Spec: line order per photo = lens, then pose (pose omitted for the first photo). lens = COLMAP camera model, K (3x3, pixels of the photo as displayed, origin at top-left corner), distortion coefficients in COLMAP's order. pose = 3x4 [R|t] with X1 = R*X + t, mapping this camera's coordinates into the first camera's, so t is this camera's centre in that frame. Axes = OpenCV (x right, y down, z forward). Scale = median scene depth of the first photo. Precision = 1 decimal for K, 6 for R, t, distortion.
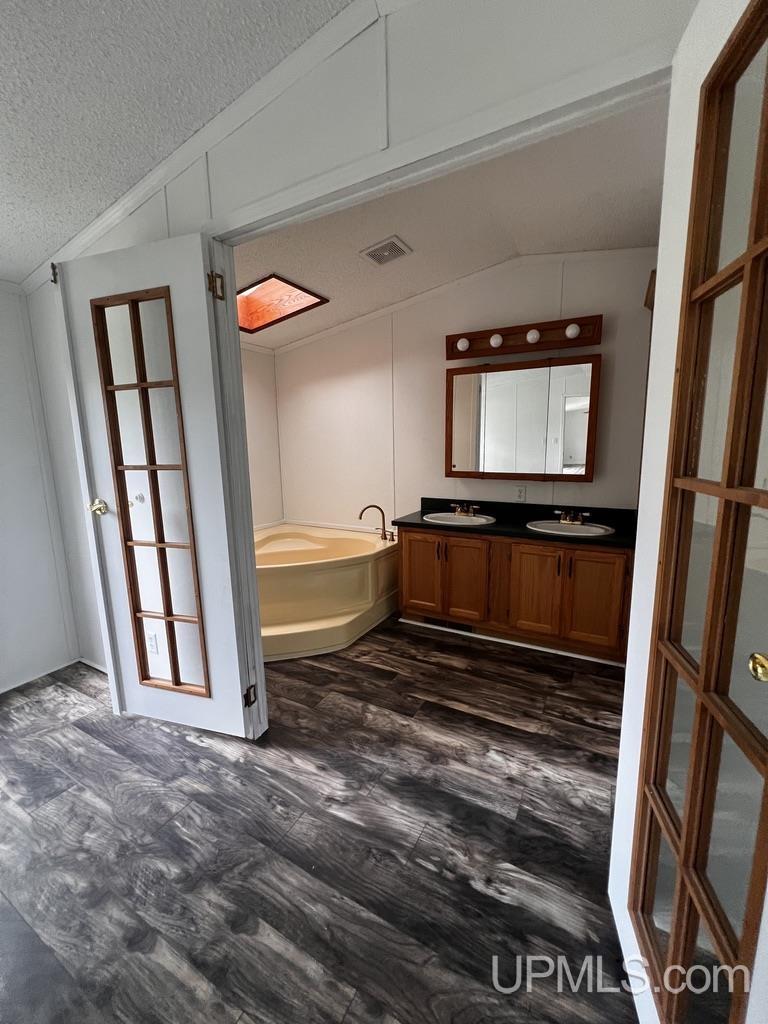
lens RADIAL K [[409.8, 0, 386.5], [0, 409.8, 509.7], [0, 0, 1]] dist [-0.004417, 0.000431]
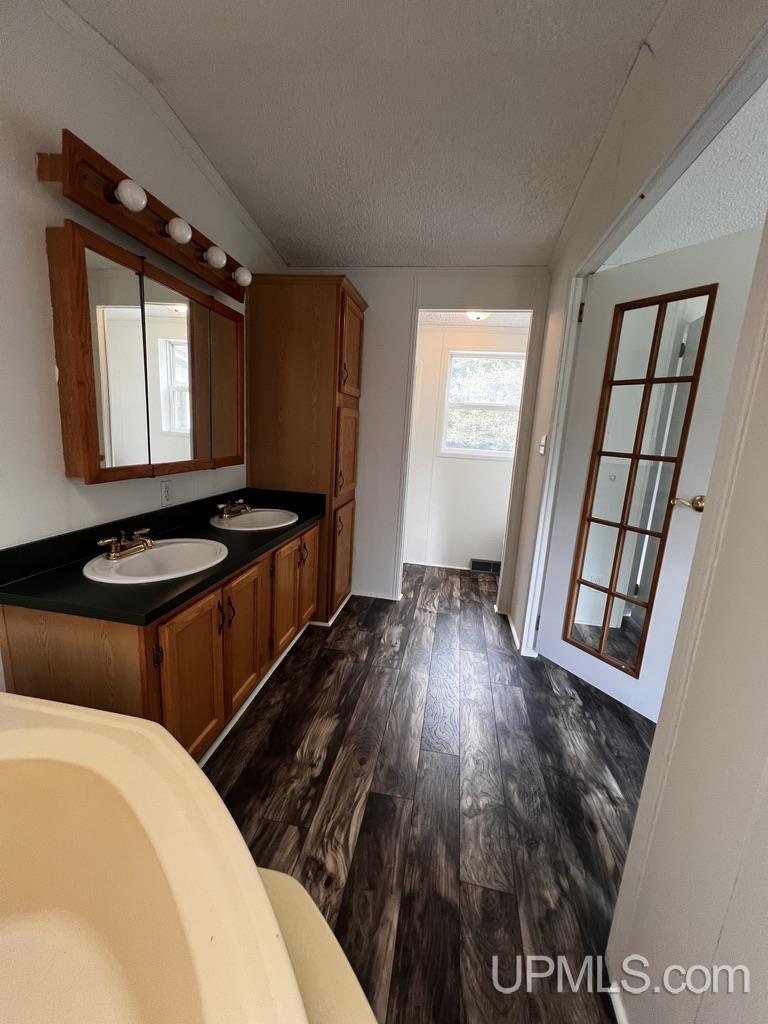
lens RADIAL K [[413.2, 0, 386.5], [0, 413.2, 507.1], [0, 0, 1]] dist [-0.001996, 0.000434]
pose [[-0.327362, -0.181654, 0.927273, -0.532267], [0.100551, 0.969077, 0.225342, -0.176525], [-0.939534, 0.167006, -0.298974, 1.201460]]
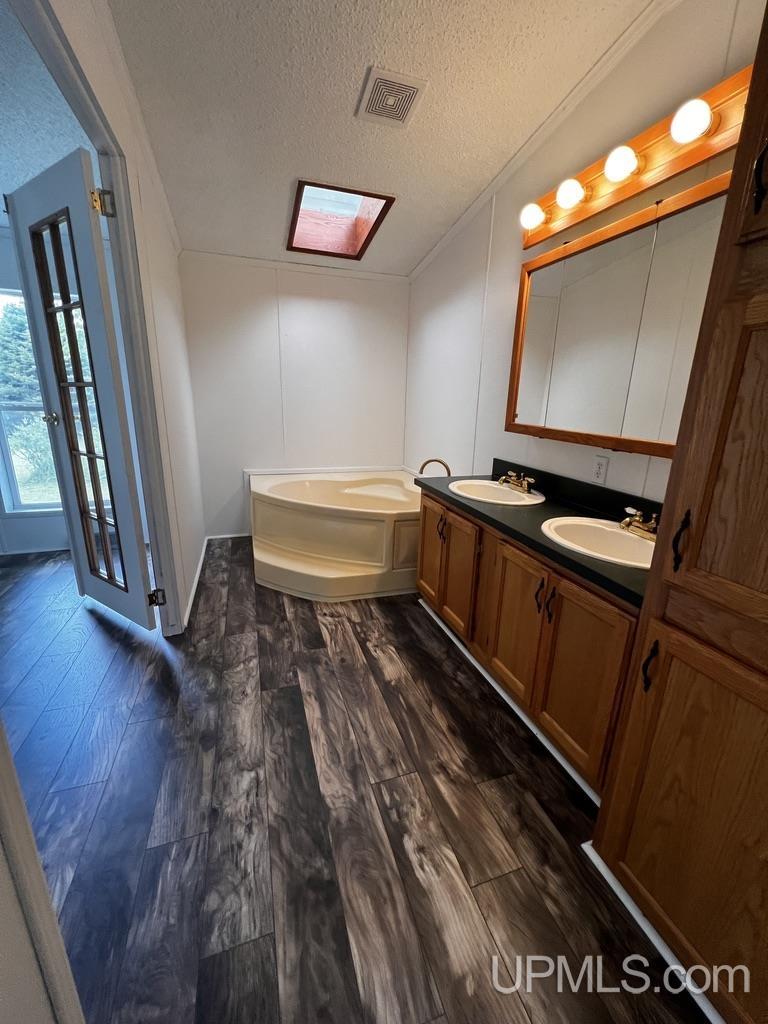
lens RADIAL K [[409.8, 0, 386.5], [0, 409.8, 509.7], [0, 0, 1]] dist [-0.004417, 0.000431]
pose [[0.736507, 0.215860, -0.641063, 0.673487], [-0.149654, 0.976229, 0.156782, -0.040417], [0.659667, -0.019533, 0.751304, 0.487600]]
